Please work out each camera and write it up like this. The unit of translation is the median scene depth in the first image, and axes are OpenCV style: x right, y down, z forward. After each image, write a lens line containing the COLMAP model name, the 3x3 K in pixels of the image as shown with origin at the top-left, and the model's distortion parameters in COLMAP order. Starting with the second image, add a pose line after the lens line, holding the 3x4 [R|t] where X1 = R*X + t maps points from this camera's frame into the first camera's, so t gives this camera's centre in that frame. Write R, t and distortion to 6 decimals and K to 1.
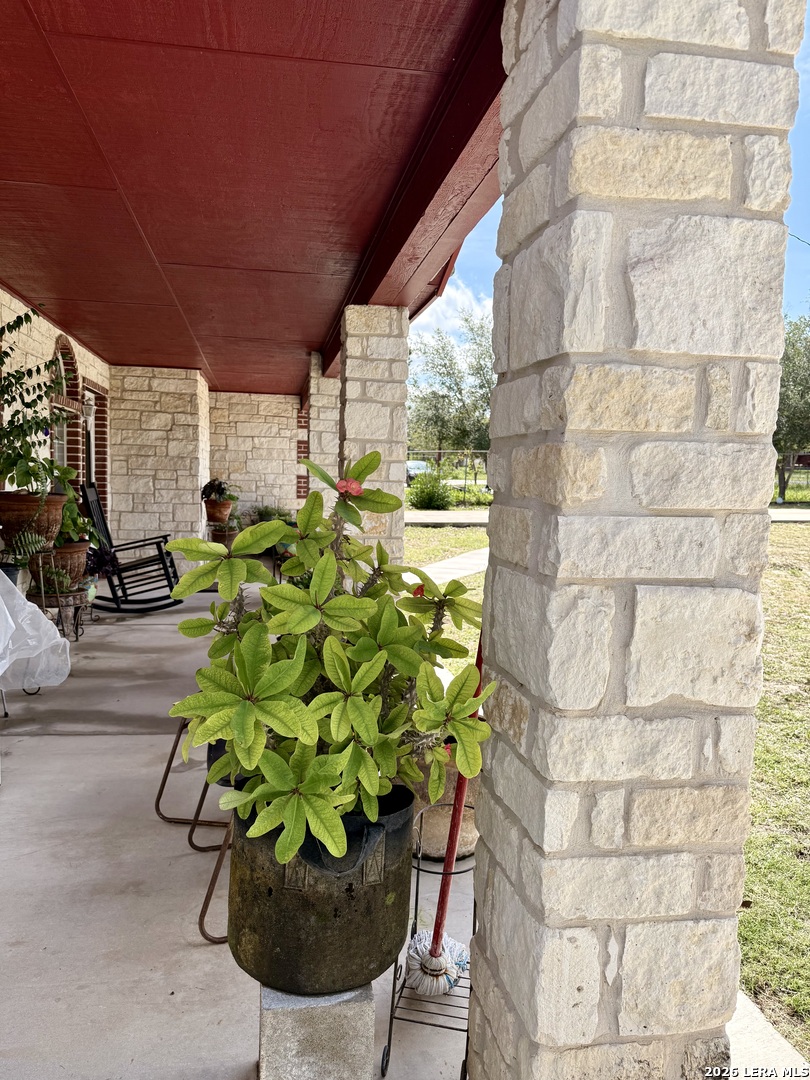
lens RADIAL K [[757.4, 0, 407.0], [0, 757.4, 542.3], [0, 0, 1]] dist [0.154048, -0.288219]
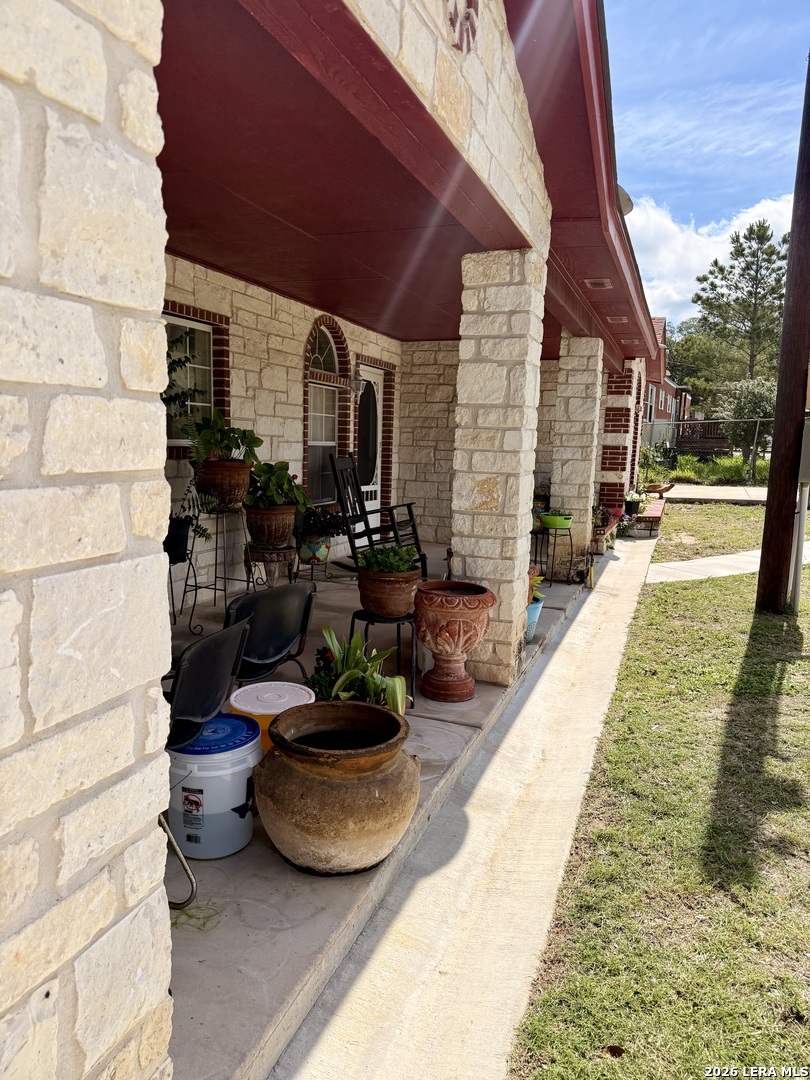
lens RADIAL K [[757.4, 0, 407.0], [0, 757.4, 542.3], [0, 0, 1]] dist [0.154048, -0.288219]
pose [[0.856727, 0.069099, -0.511120, 0.214329], [-0.050141, 0.997449, 0.050801, -0.008733], [0.513327, -0.017895, 0.858007, 0.111425]]
